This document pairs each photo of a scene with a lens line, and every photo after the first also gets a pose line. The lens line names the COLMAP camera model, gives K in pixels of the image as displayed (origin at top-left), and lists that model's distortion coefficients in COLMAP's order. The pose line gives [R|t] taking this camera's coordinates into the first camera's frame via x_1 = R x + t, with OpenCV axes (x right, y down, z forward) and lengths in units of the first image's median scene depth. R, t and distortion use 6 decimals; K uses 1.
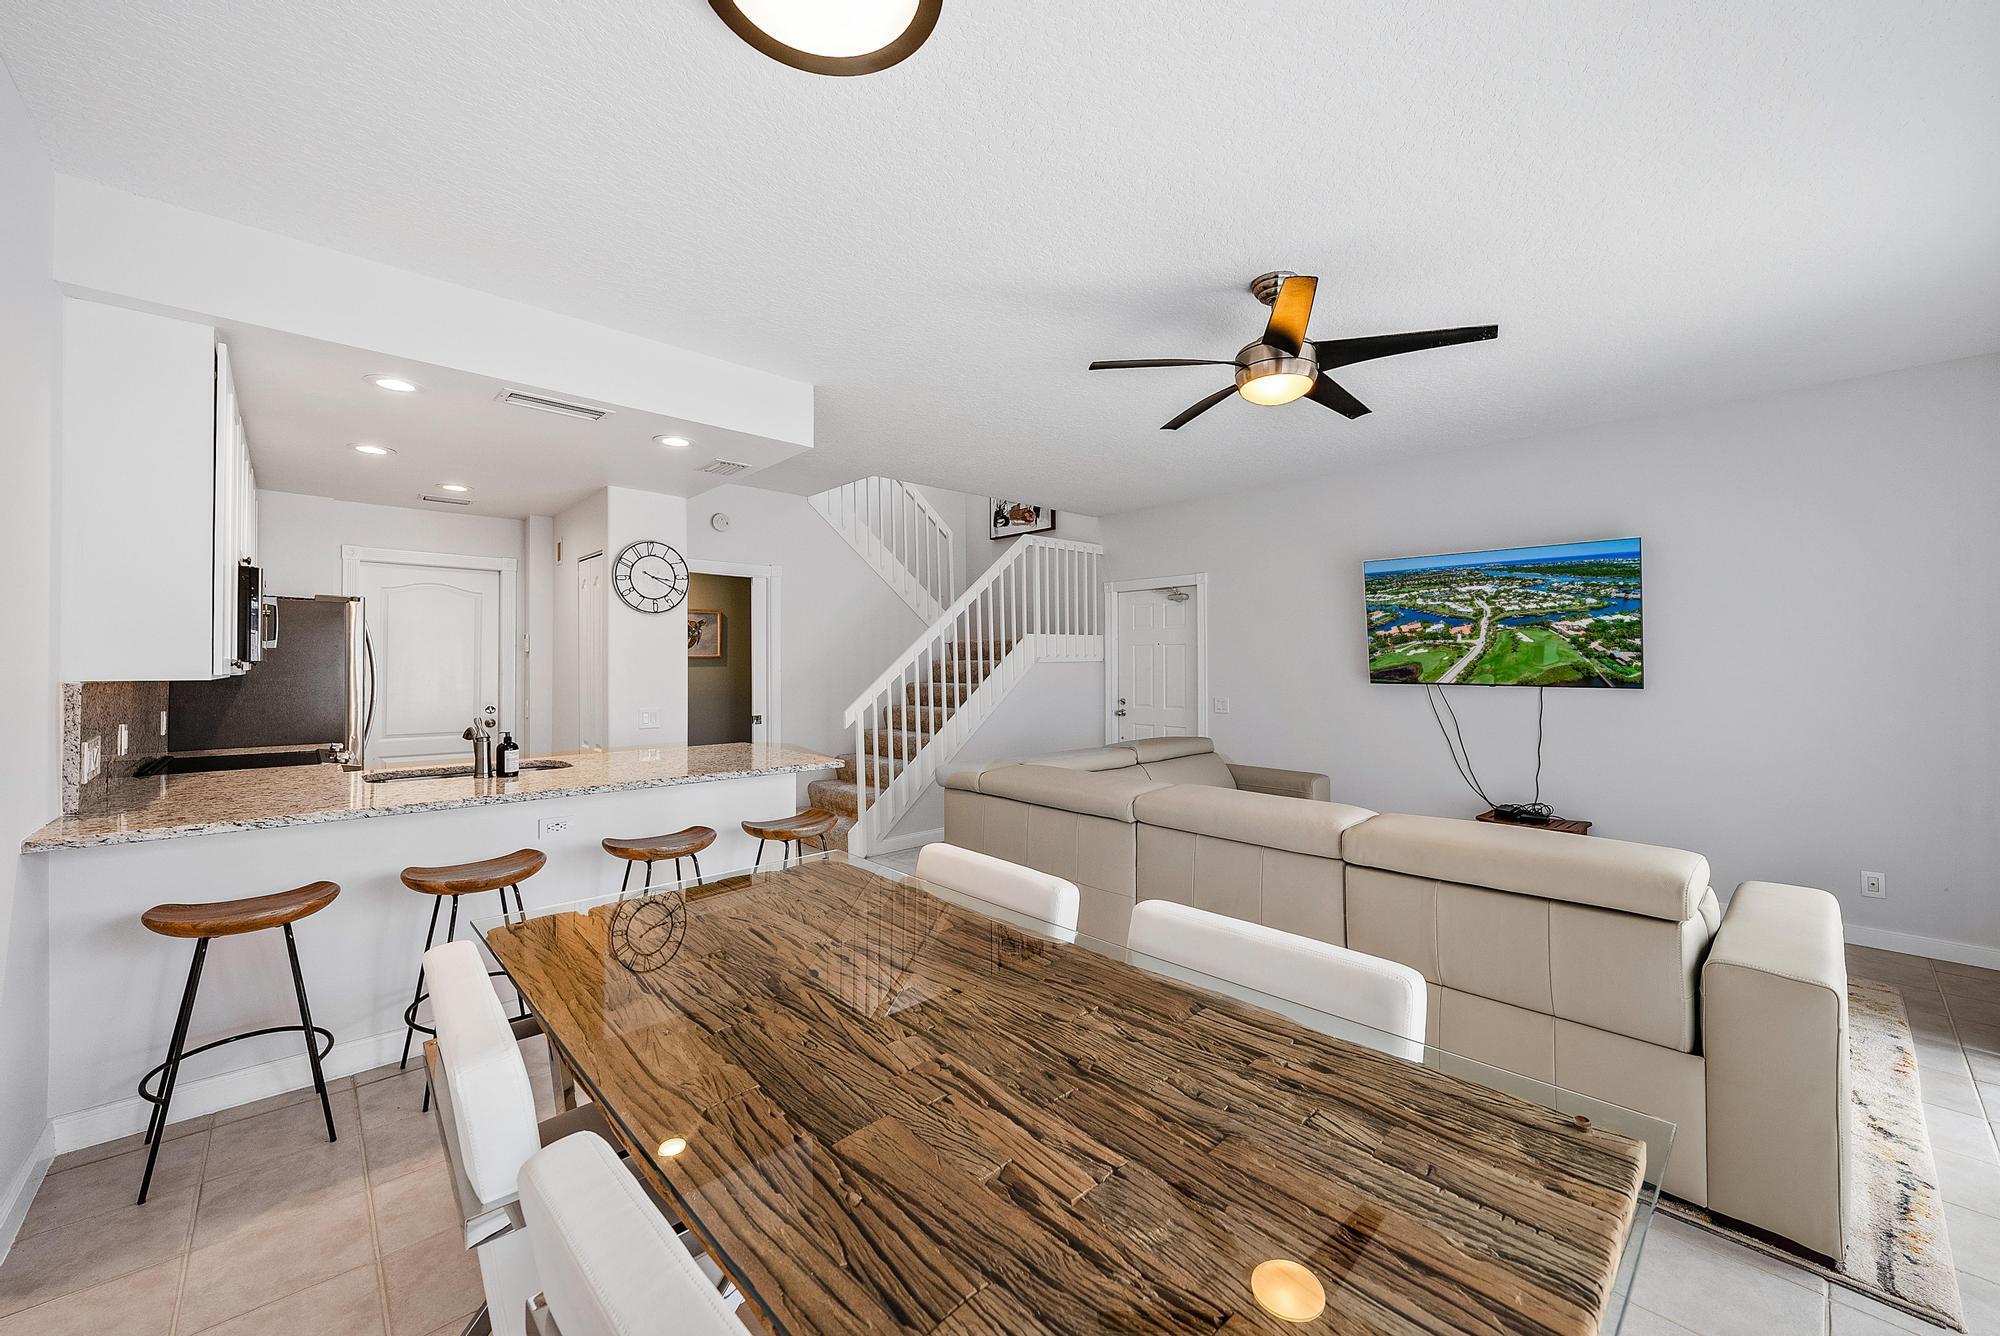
lens RADIAL K [[769.9, 0, 1003.2], [0, 769.9, 659.5], [0, 0, 1]] dist [0.000070, 0.000006]
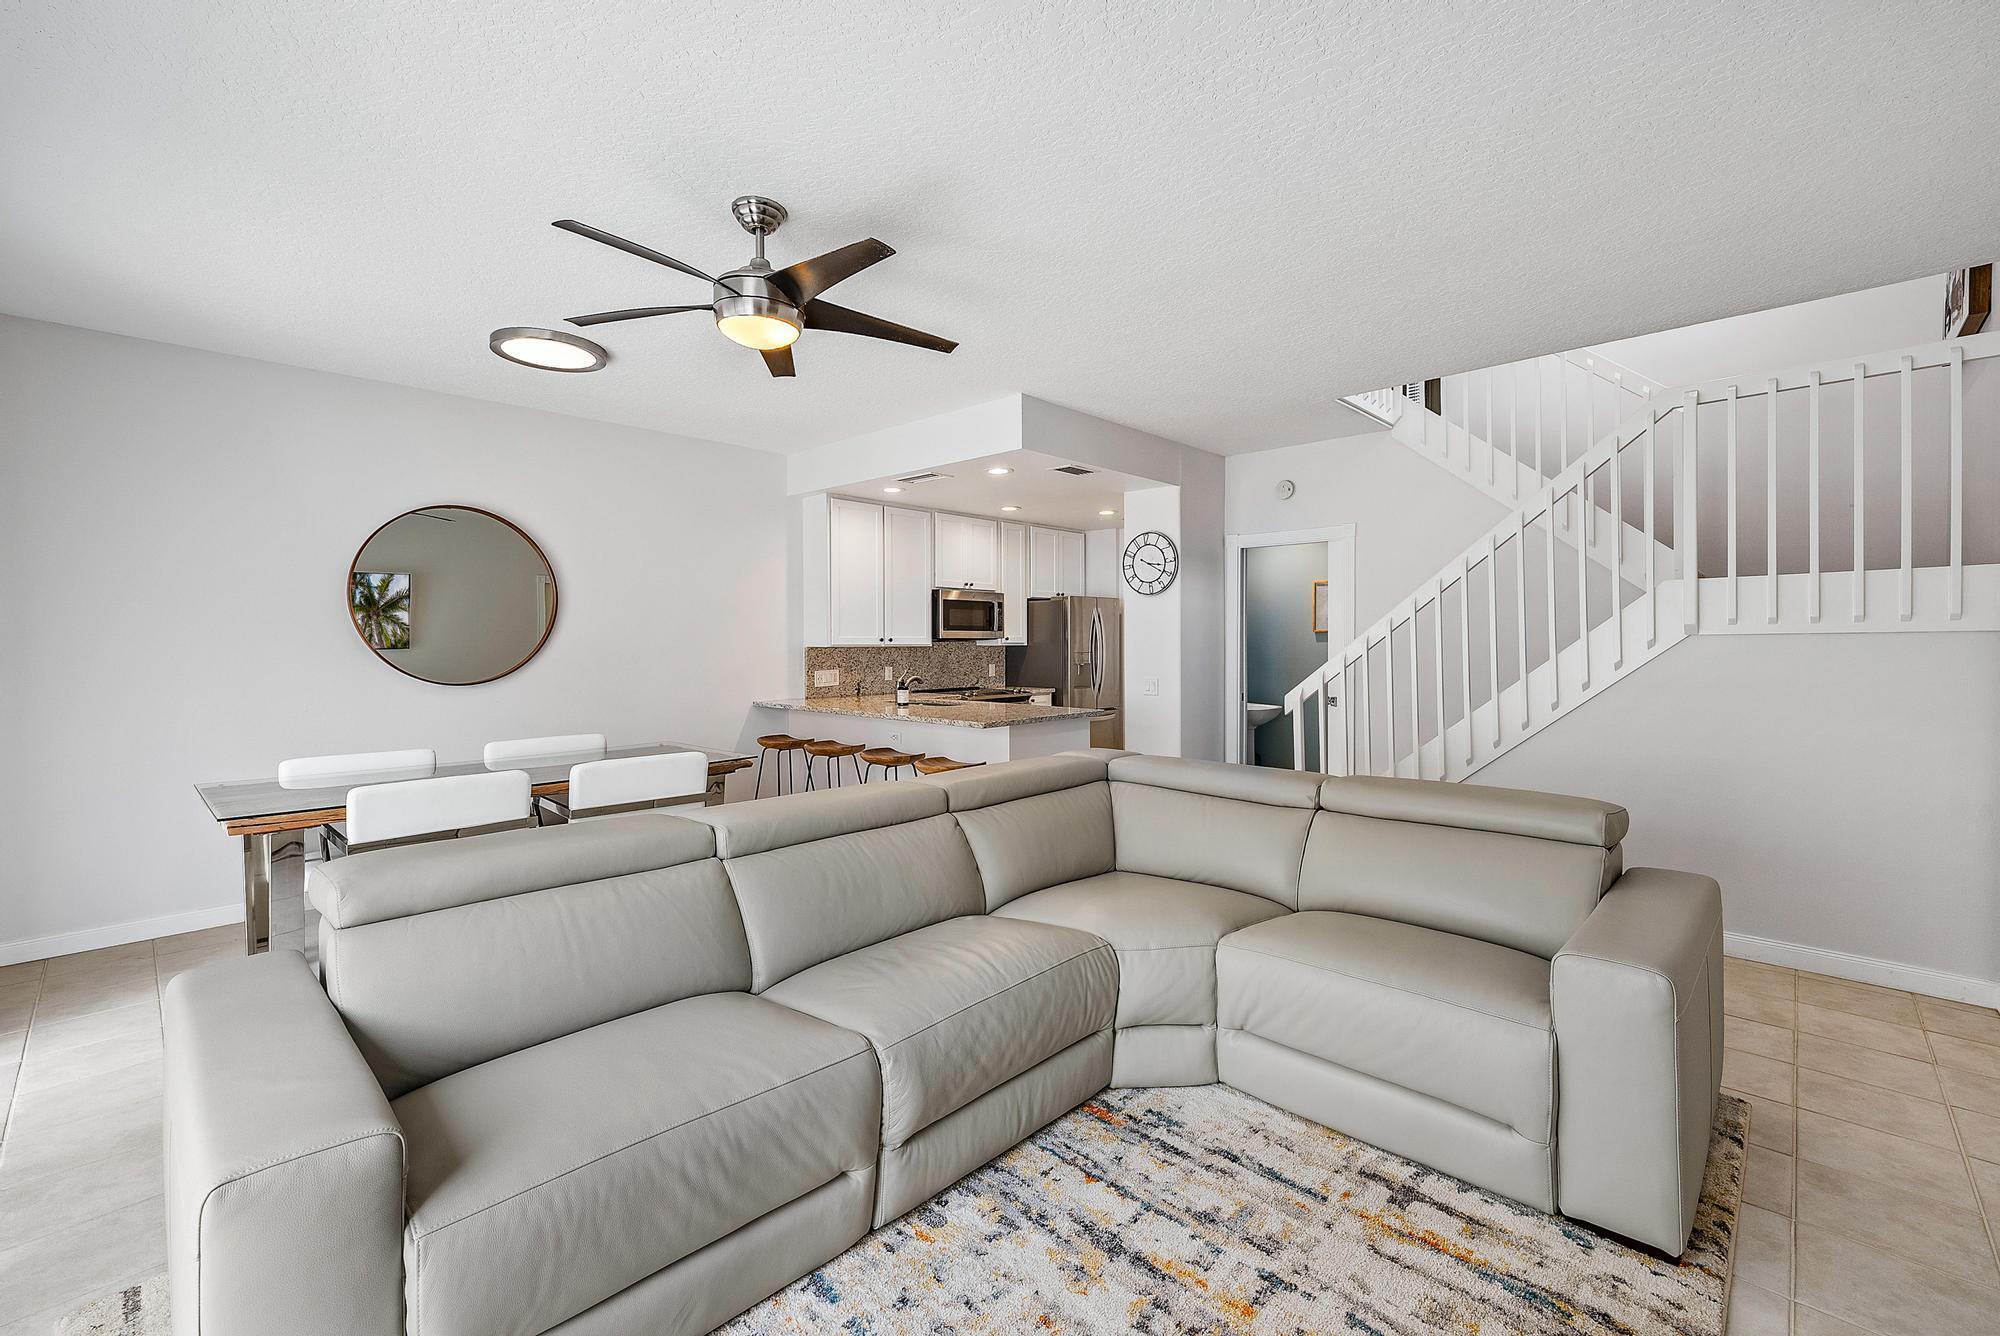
lens RADIAL K [[841.8, 0, 1000.0], [0, 841.8, 657.0], [0, 0, 1]] dist [0.000518, 0.000015]
pose [[0.048965, 0.008963, -0.998760, 0.804744], [0.001990, 0.999957, 0.009071, 0.021739], [0.998799, -0.002432, 0.048945, 0.722505]]
